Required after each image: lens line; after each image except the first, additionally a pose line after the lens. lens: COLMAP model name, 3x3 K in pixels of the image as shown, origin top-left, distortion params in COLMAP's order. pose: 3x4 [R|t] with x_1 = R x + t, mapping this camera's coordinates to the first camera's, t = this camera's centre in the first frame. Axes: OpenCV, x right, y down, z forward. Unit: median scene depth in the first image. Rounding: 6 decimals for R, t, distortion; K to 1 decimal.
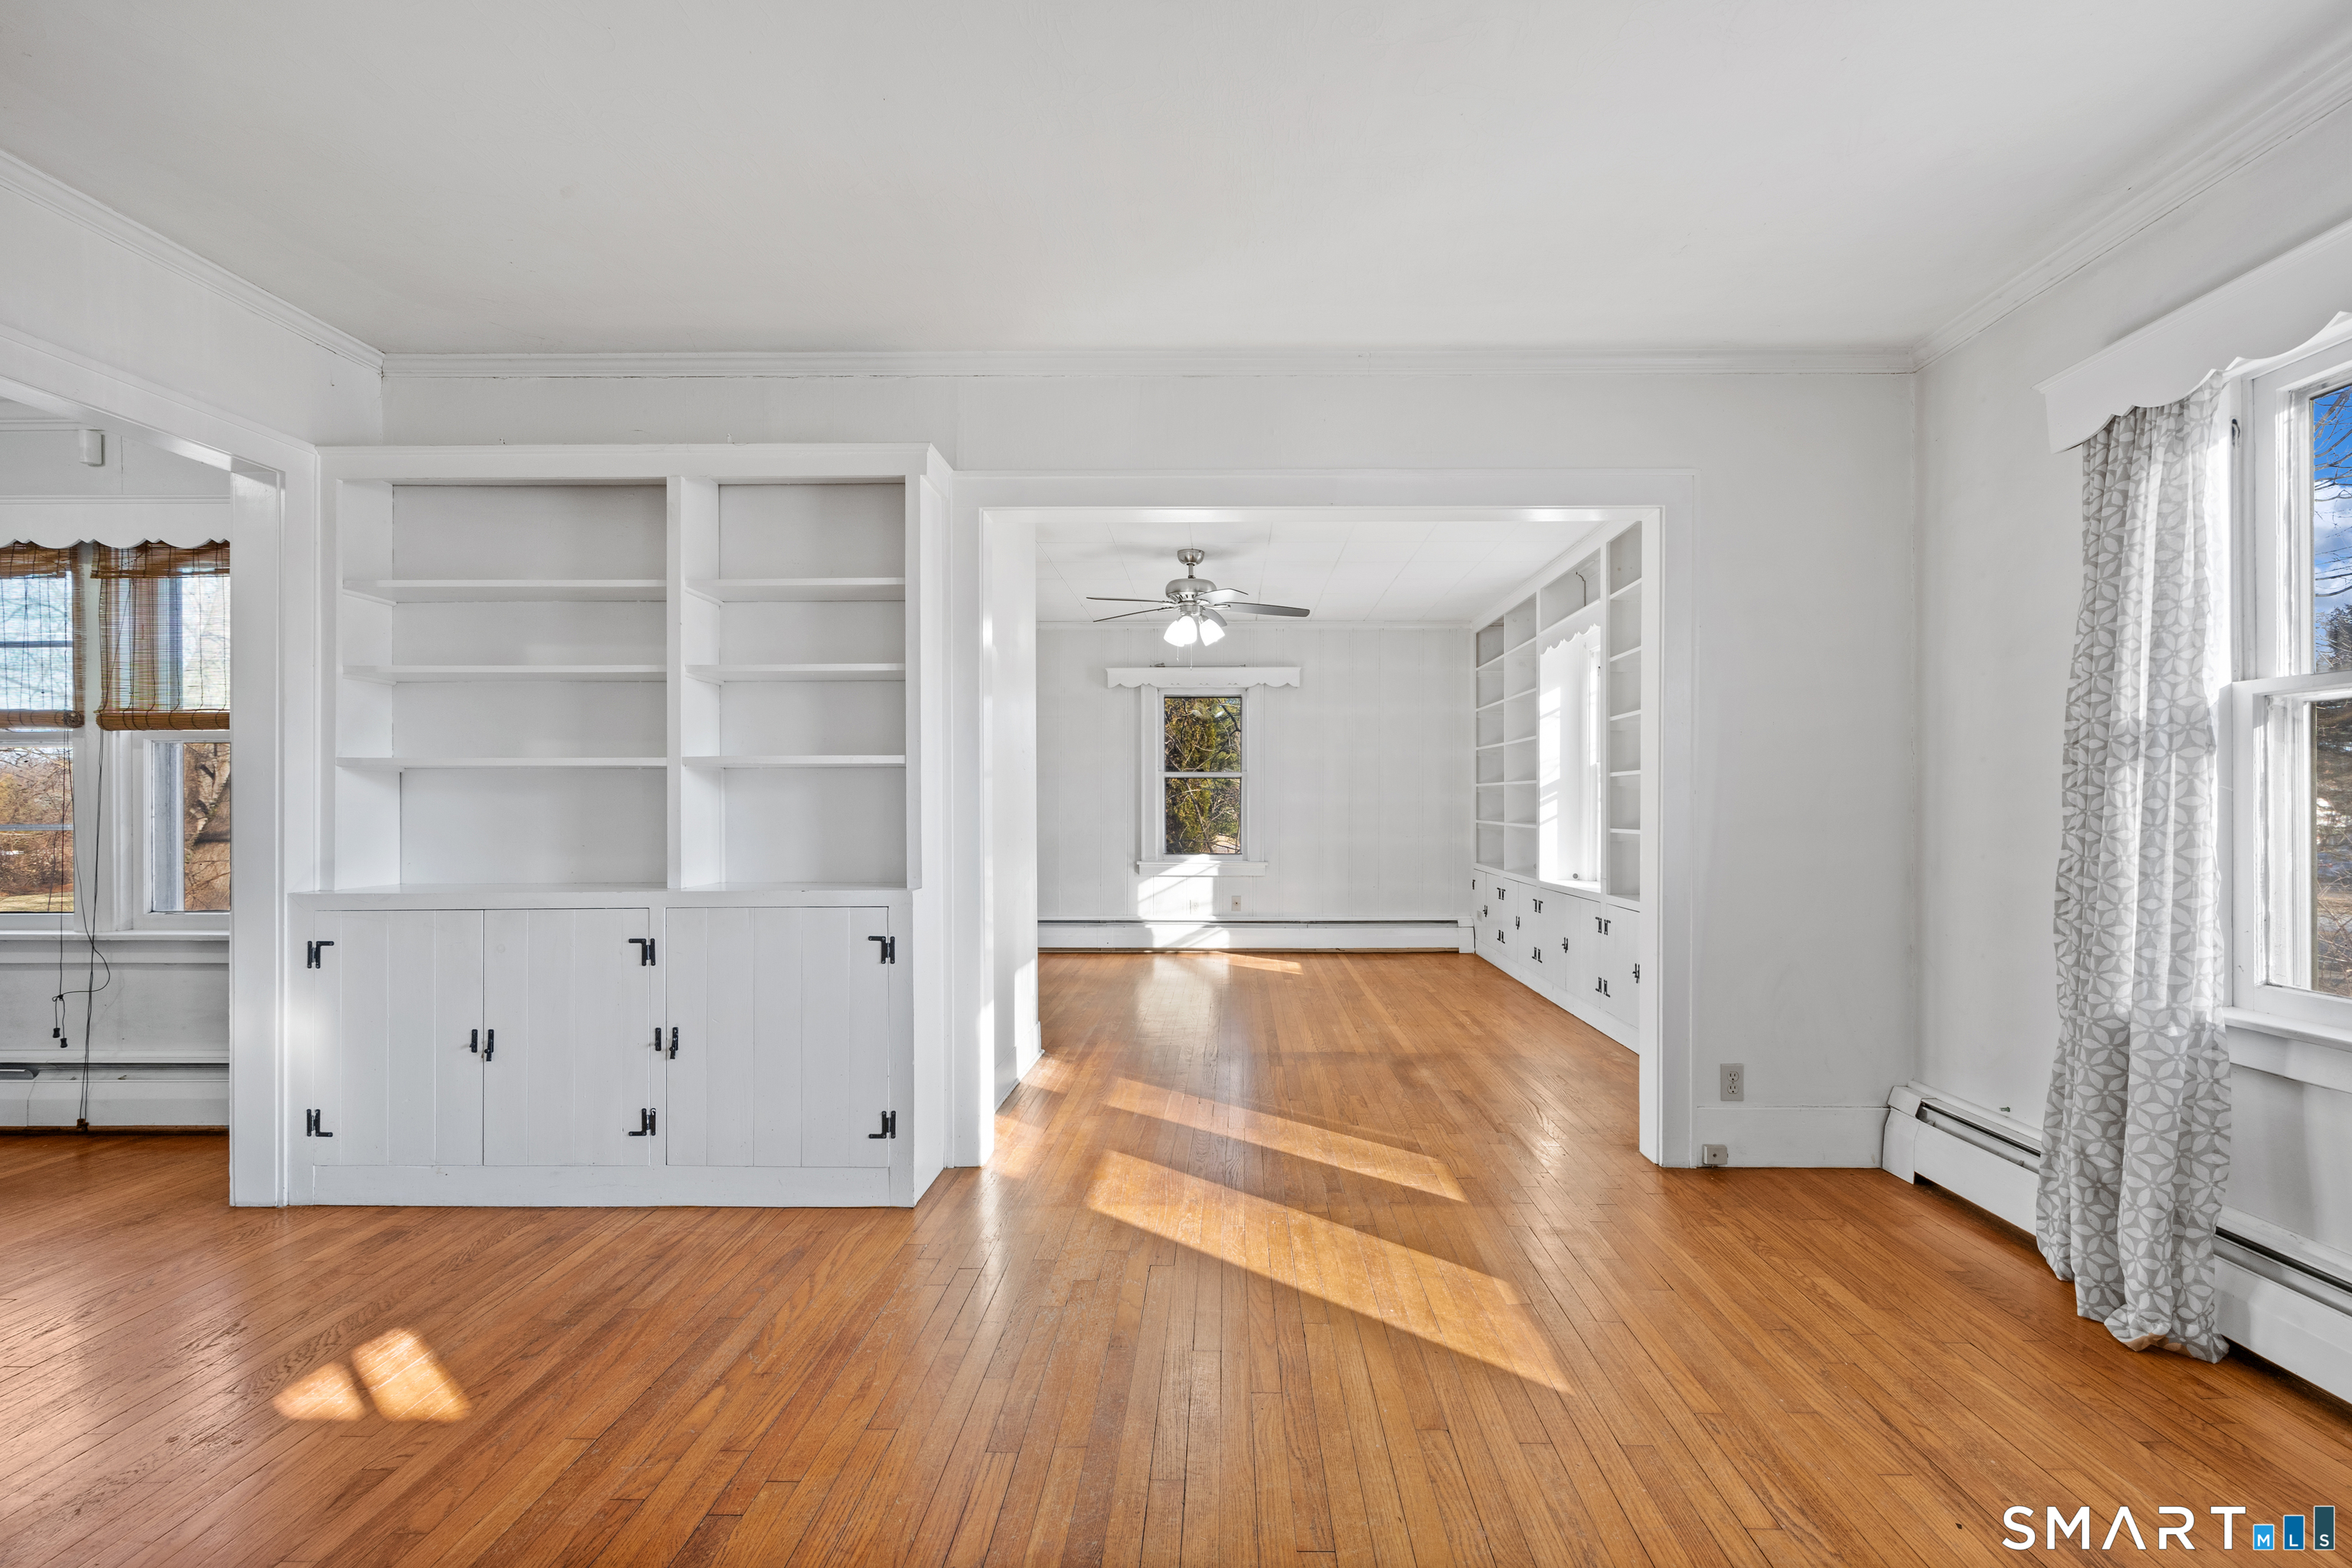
lens RADIAL K [[943.4, 0, 1218.5], [0, 943.4, 802.7], [0, 0, 1]] dist [0.003664, 0.000270]
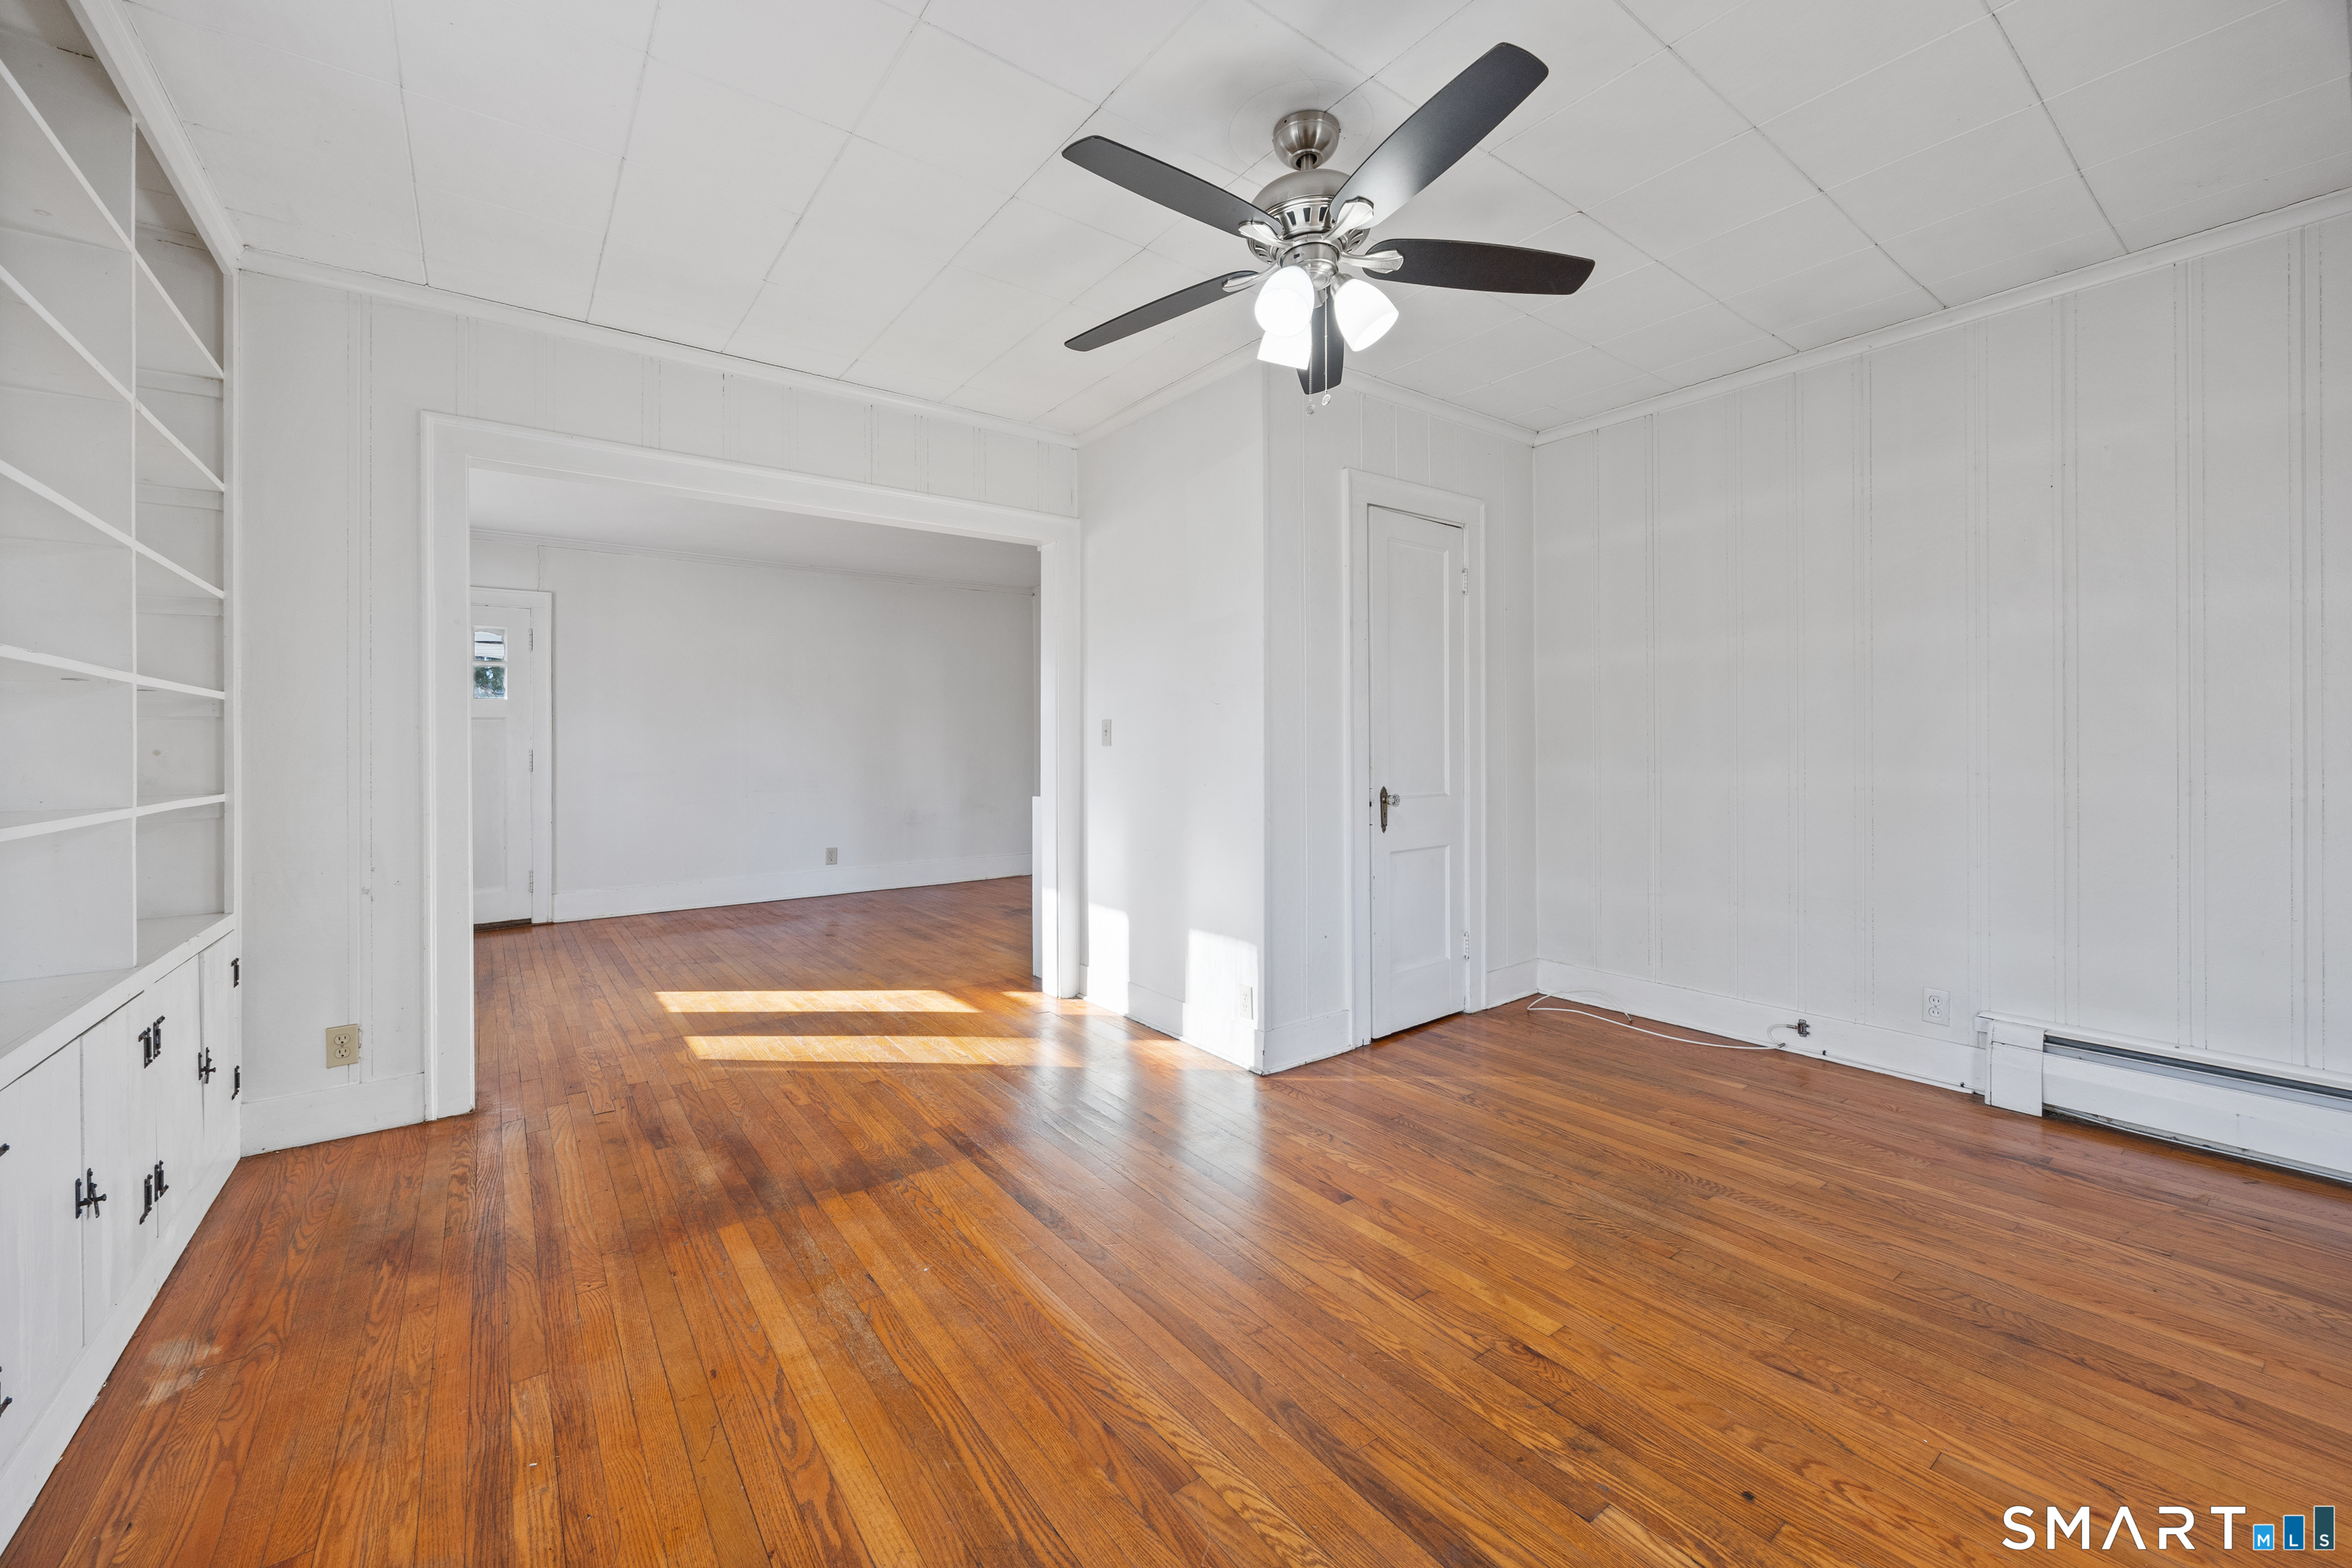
lens RADIAL K [[924.2, 0, 1155.9], [0, 924.2, 745.8], [0, 0, 1]] dist [0.007843, 0.000129]
pose [[-0.803570, 0.006696, -0.595173, 0.431873], [0.009235, 0.999957, -0.001219, 0.003743], [0.595139, -0.006476, -0.803597, 2.098233]]
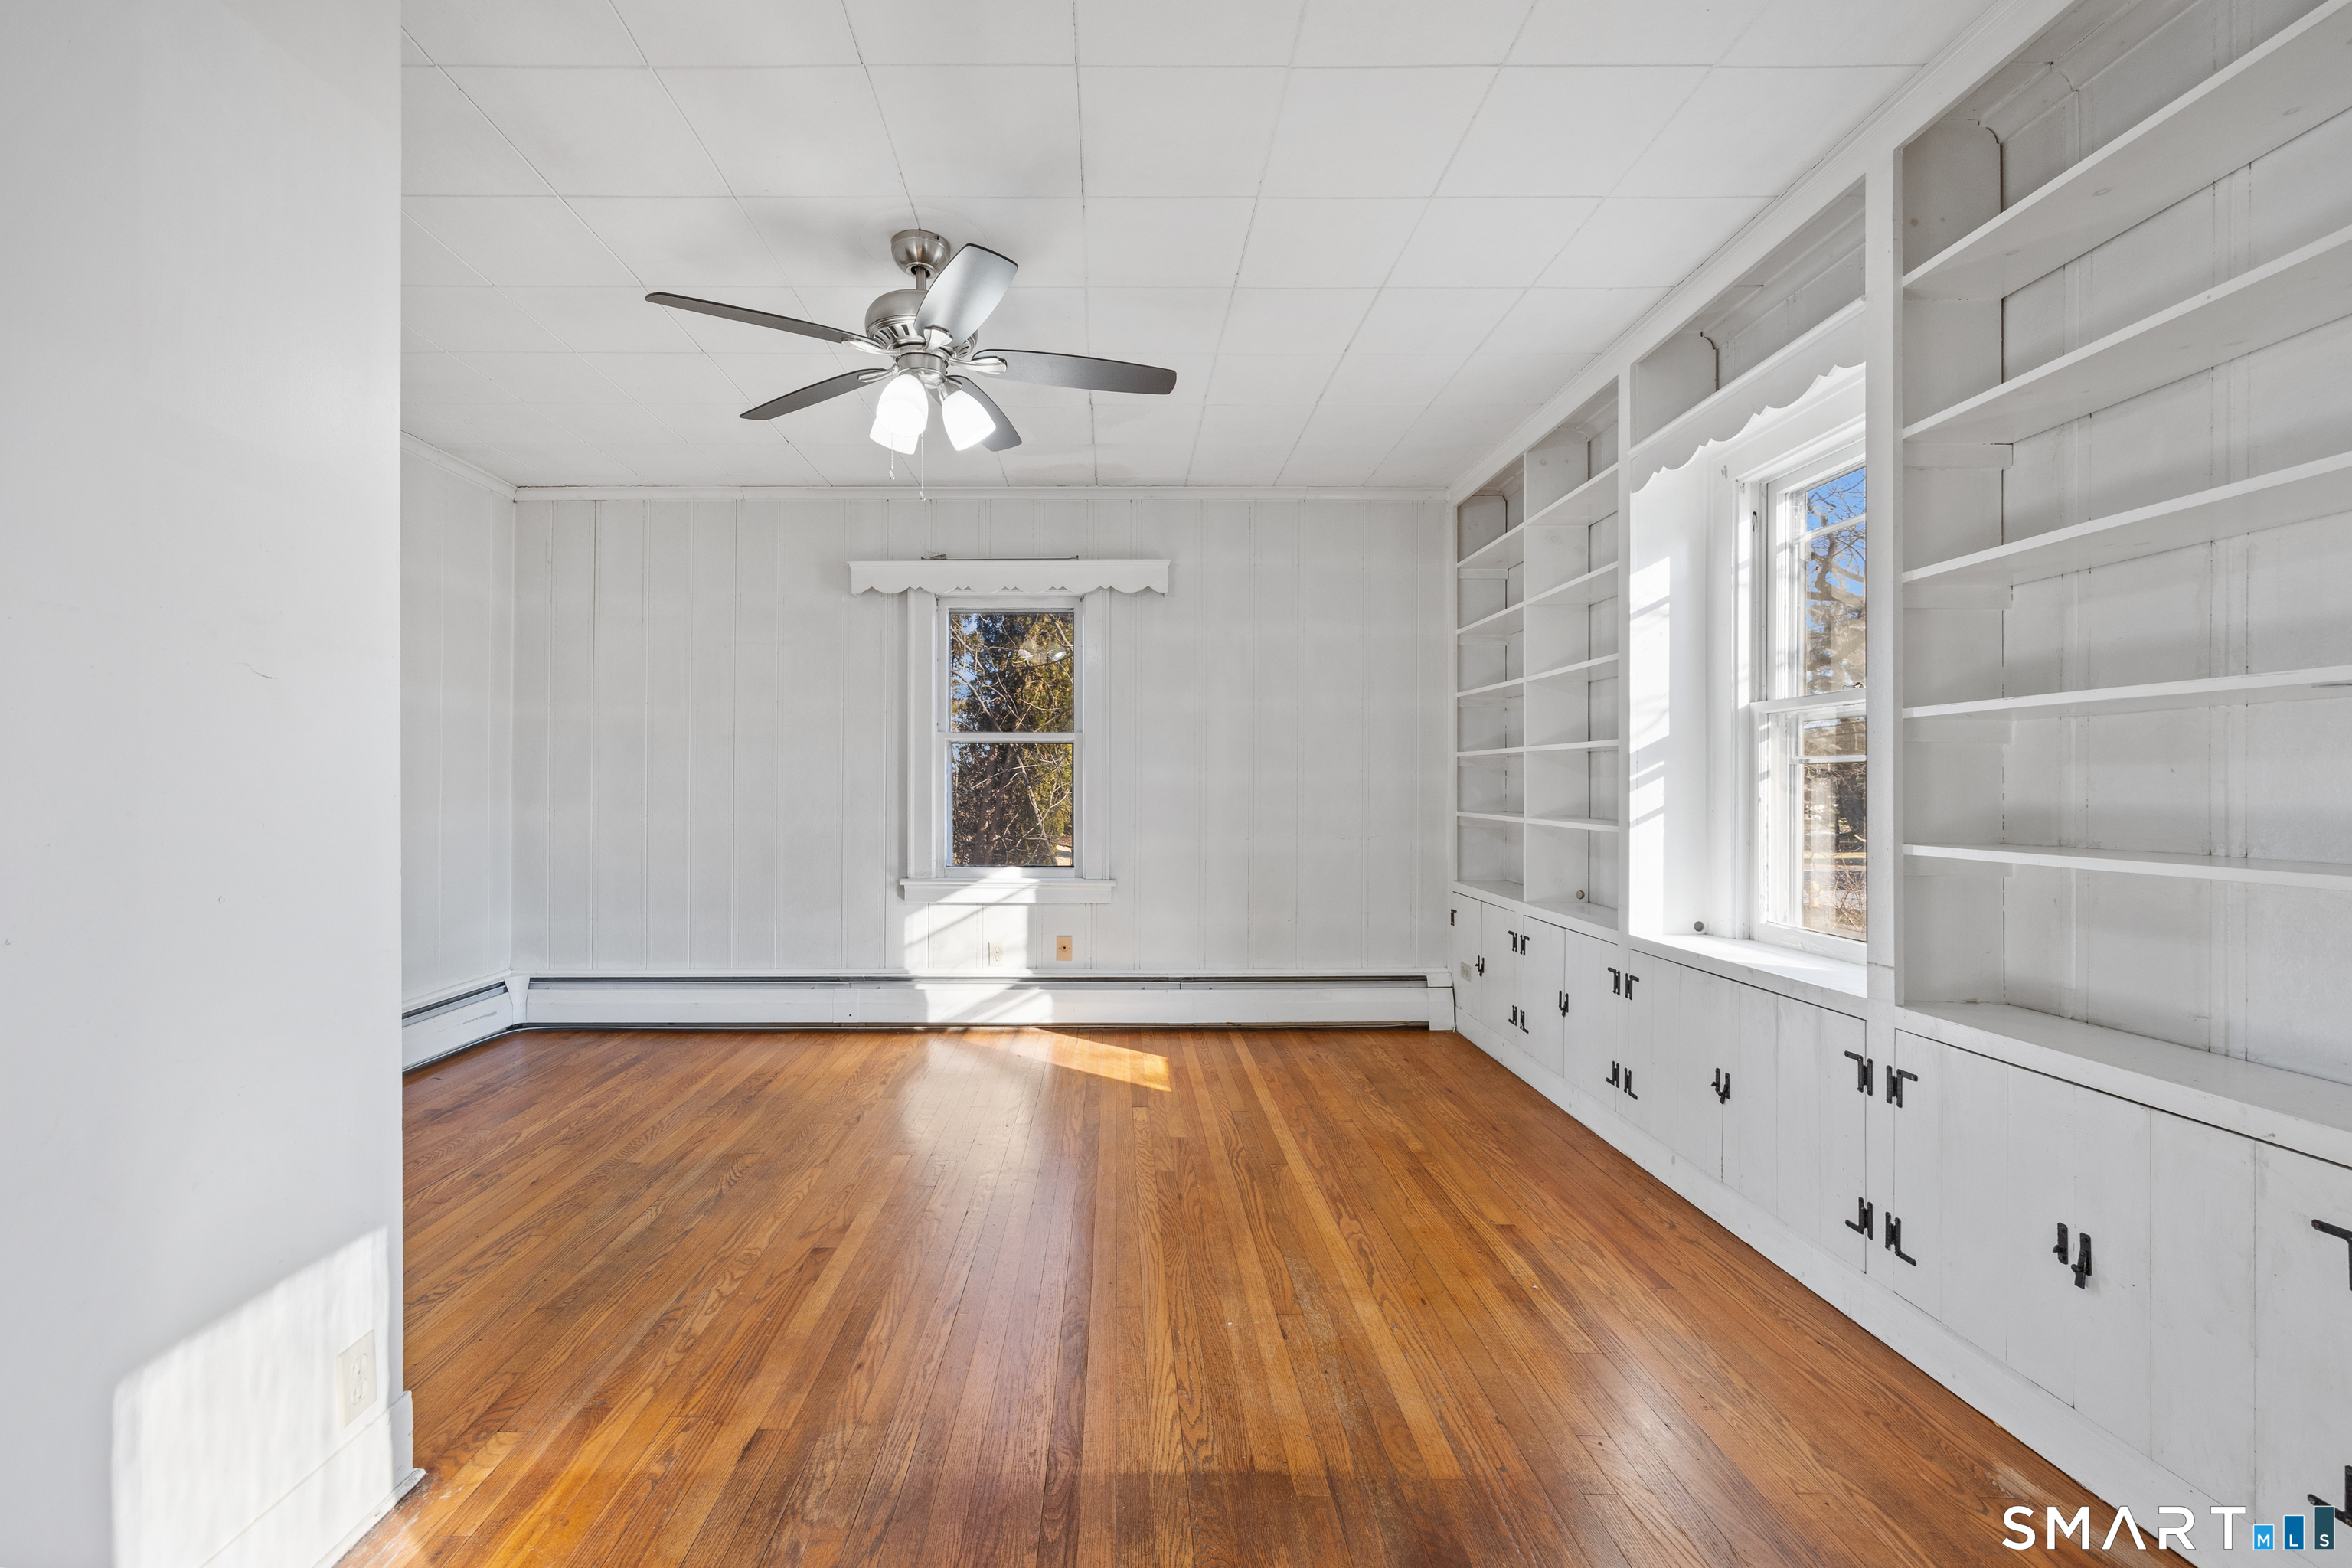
lens RADIAL K [[959.6, 0, 1121.0], [0, 959.6, 782.7], [0, 0, 1]] dist [0.001865, 0.000092]
pose [[0.999856, 0.000676, 0.016931, 0.100242], [-0.000654, 0.999999, -0.001326, 0.000845], [-0.016932, 0.001315, 0.999856, 0.855814]]
